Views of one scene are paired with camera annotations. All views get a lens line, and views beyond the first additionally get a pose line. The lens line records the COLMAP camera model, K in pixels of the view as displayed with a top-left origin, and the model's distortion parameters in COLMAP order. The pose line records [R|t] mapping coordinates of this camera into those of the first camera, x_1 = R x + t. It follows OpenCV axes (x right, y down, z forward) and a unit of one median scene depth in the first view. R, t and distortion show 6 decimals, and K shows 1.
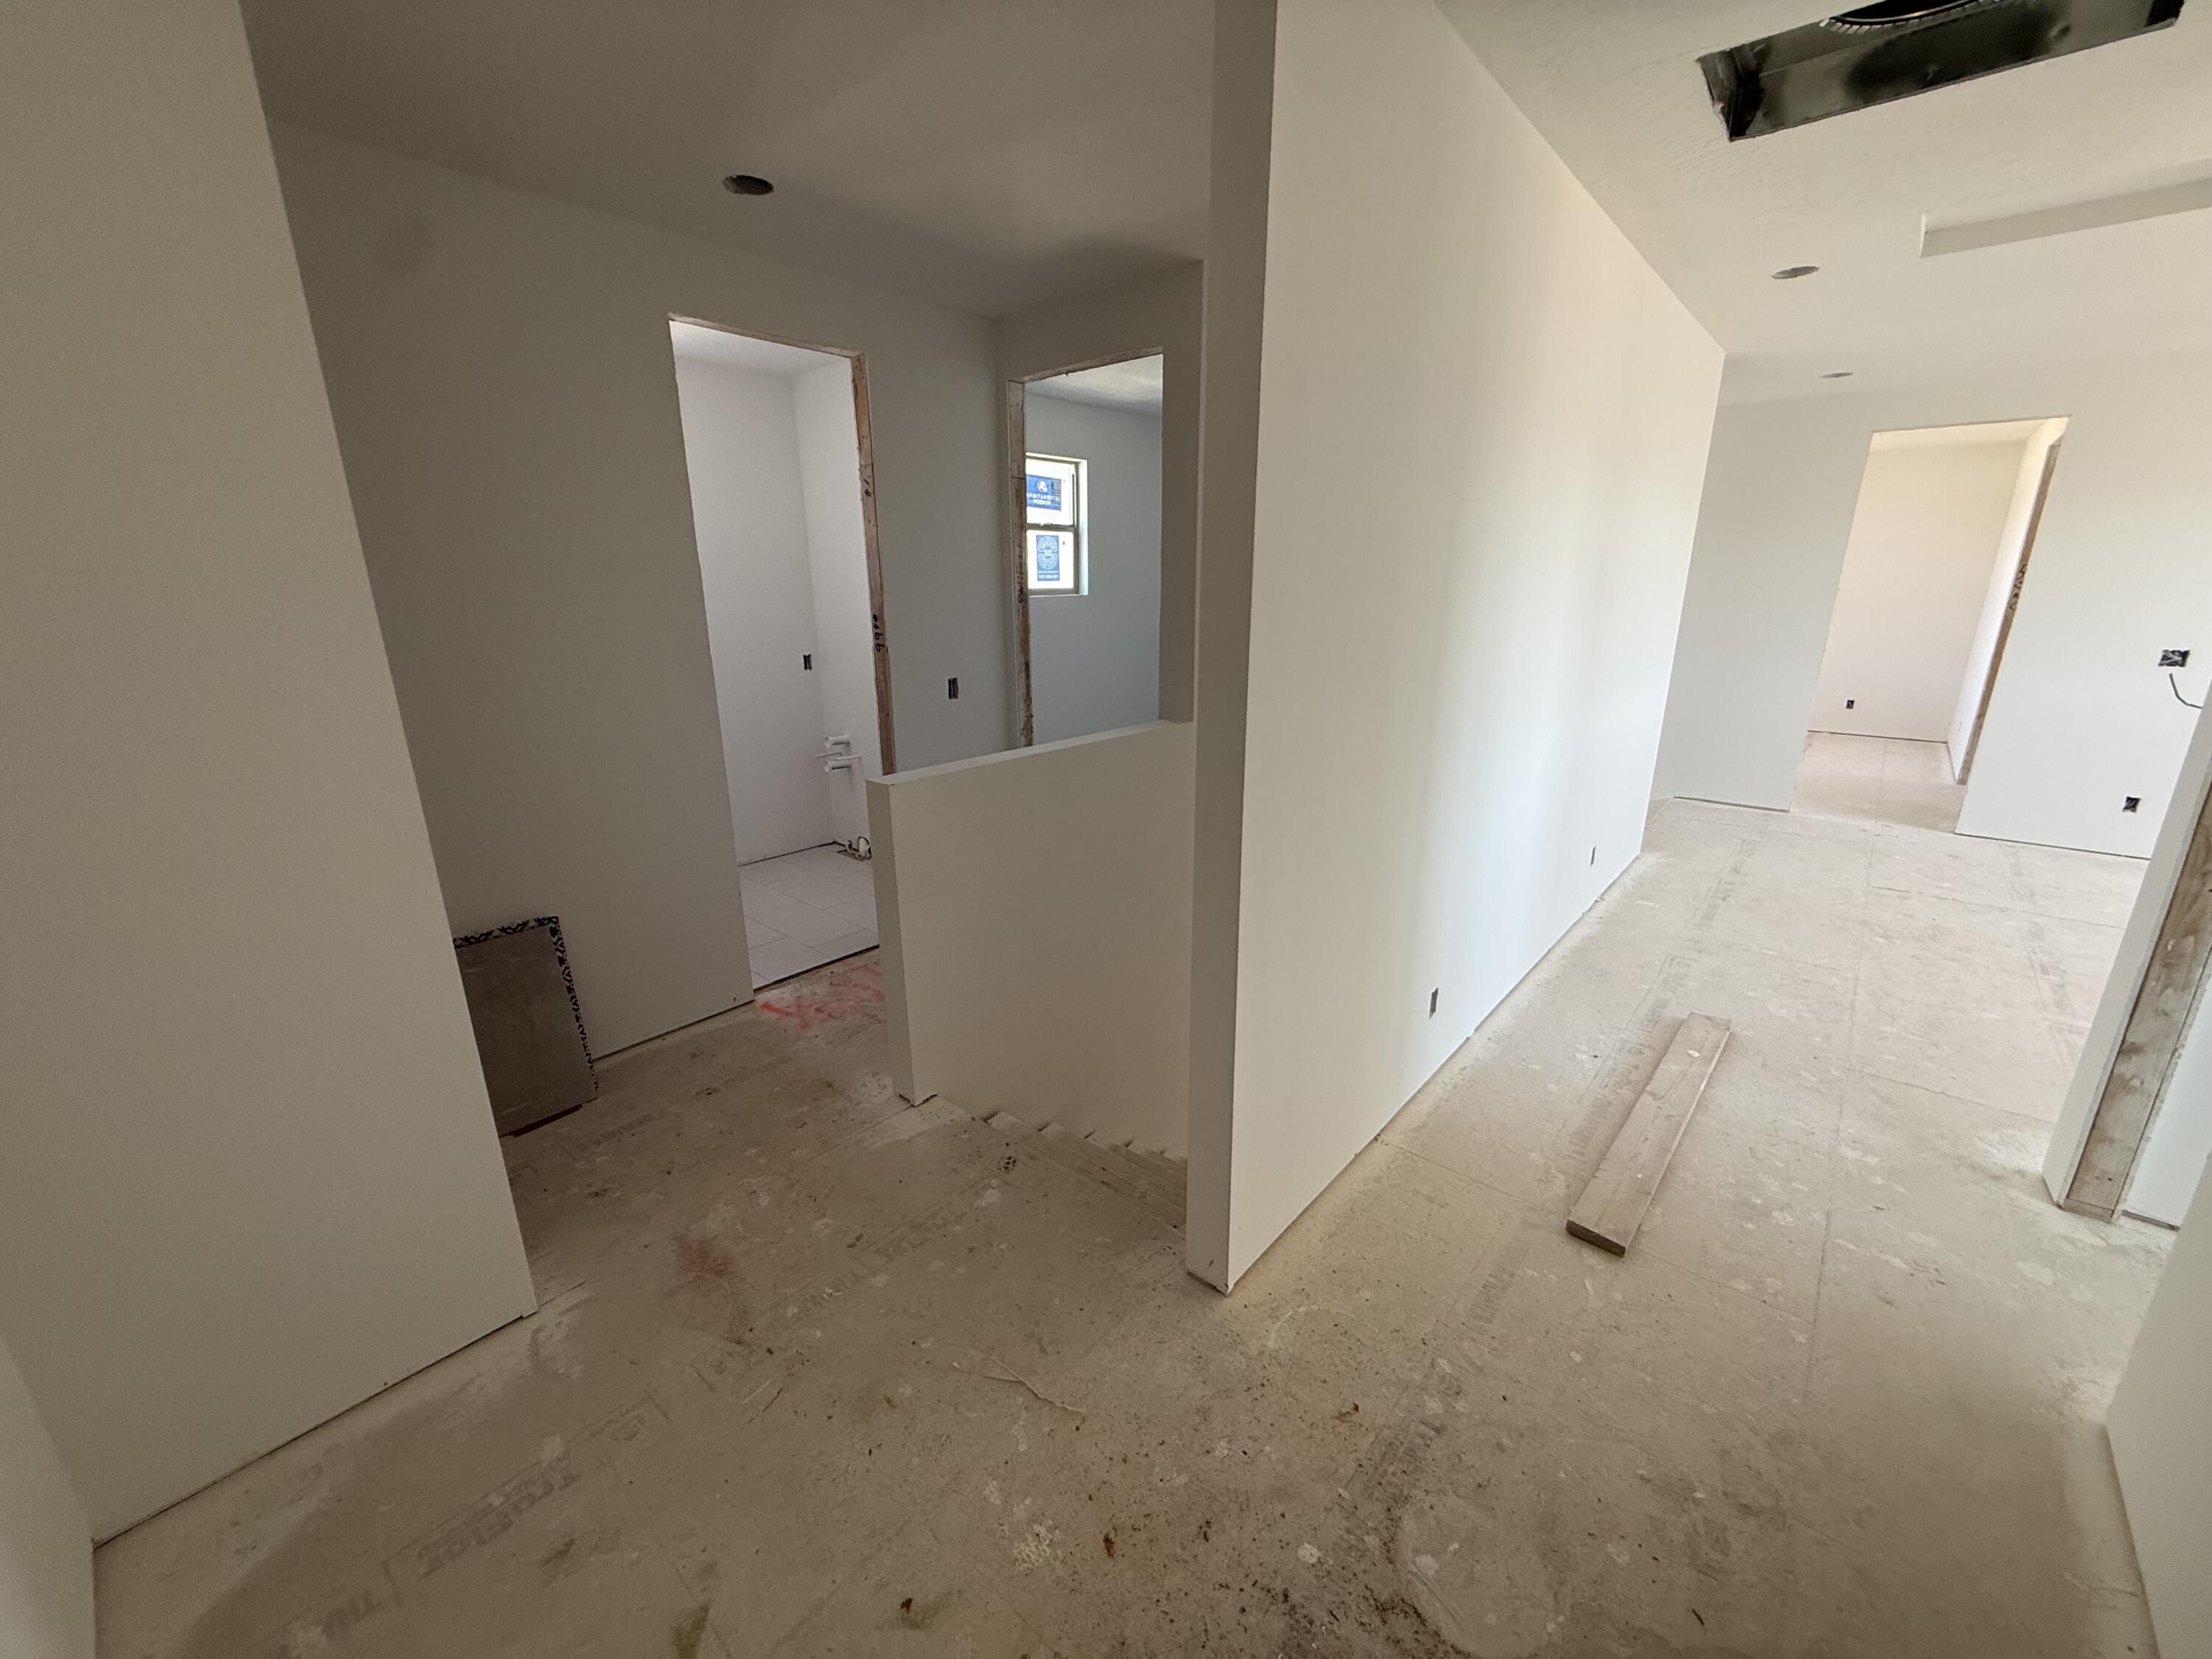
lens RADIAL K [[878.1, 0, 1101.9], [0, 878.1, 835.3], [0, 0, 1]] dist [0.001444, -0.000237]
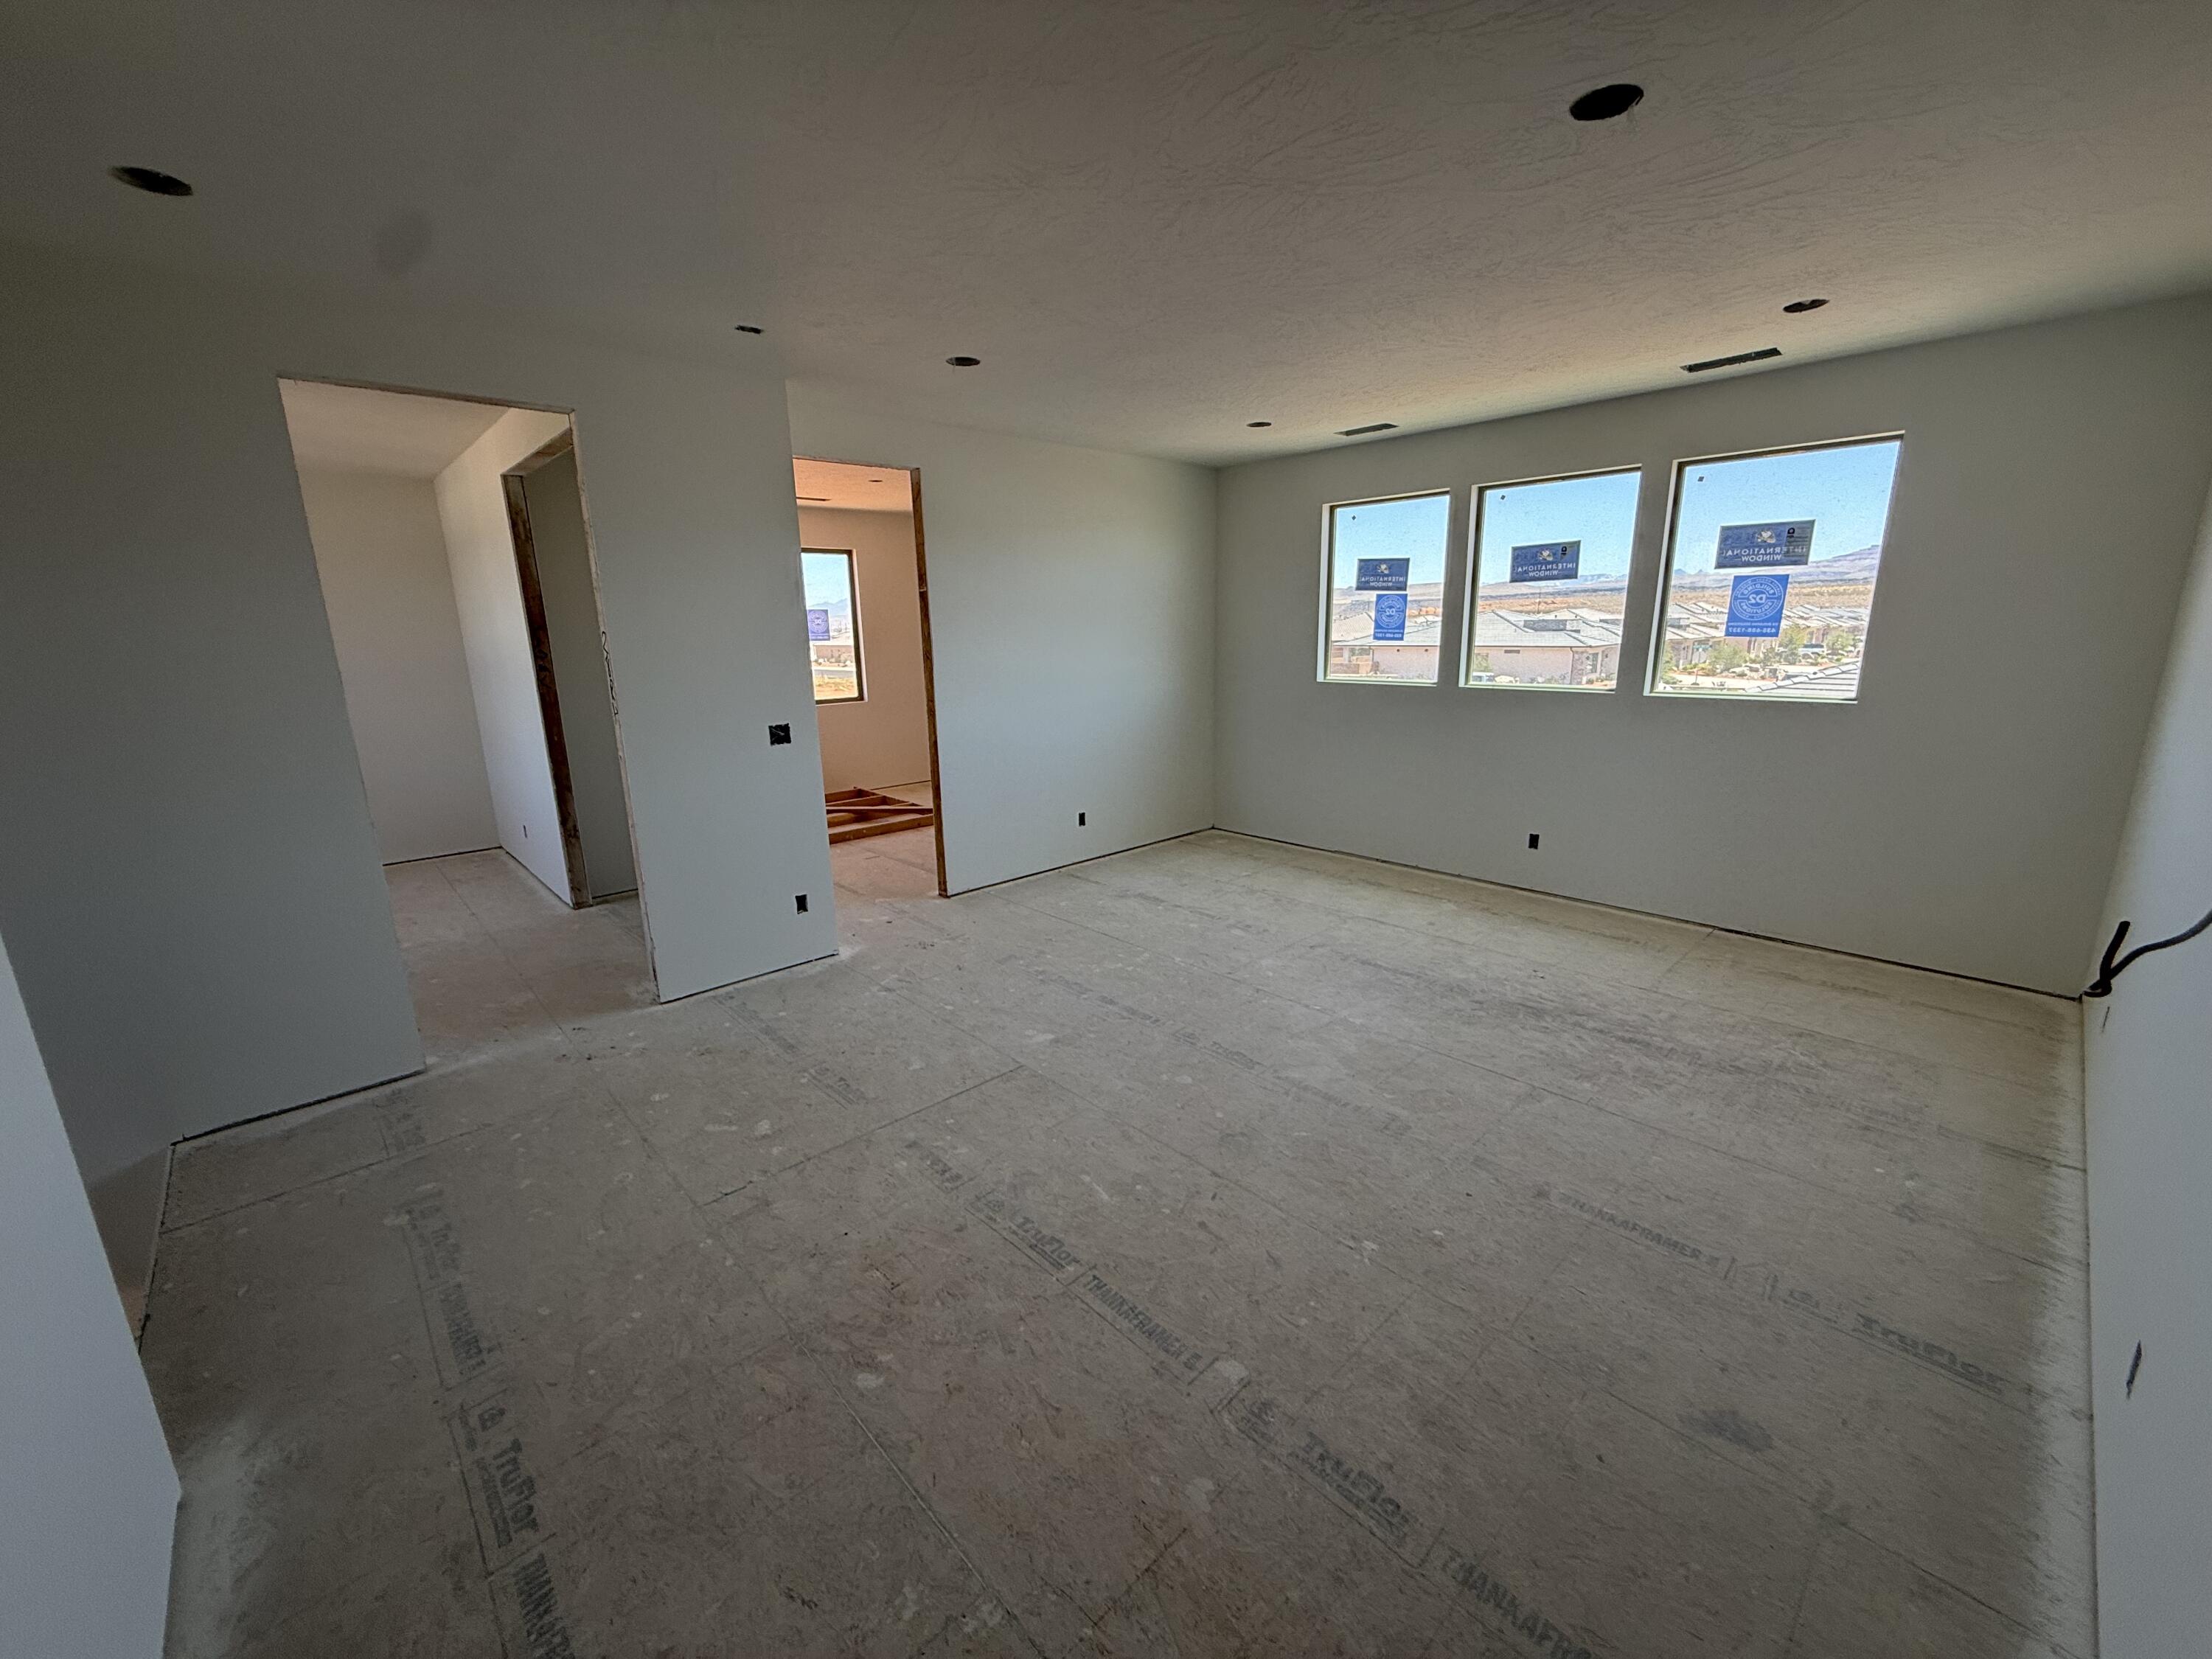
lens RADIAL K [[878.1, 0, 1098.1], [0, 878.1, 836.4], [0, 0, 1]] dist [0.001444, -0.000237]
pose [[0.097641, -0.235836, 0.966875, 0.419038], [0.298240, 0.933802, 0.197651, -0.183506], [-0.949483, 0.269062, 0.161513, 0.604429]]
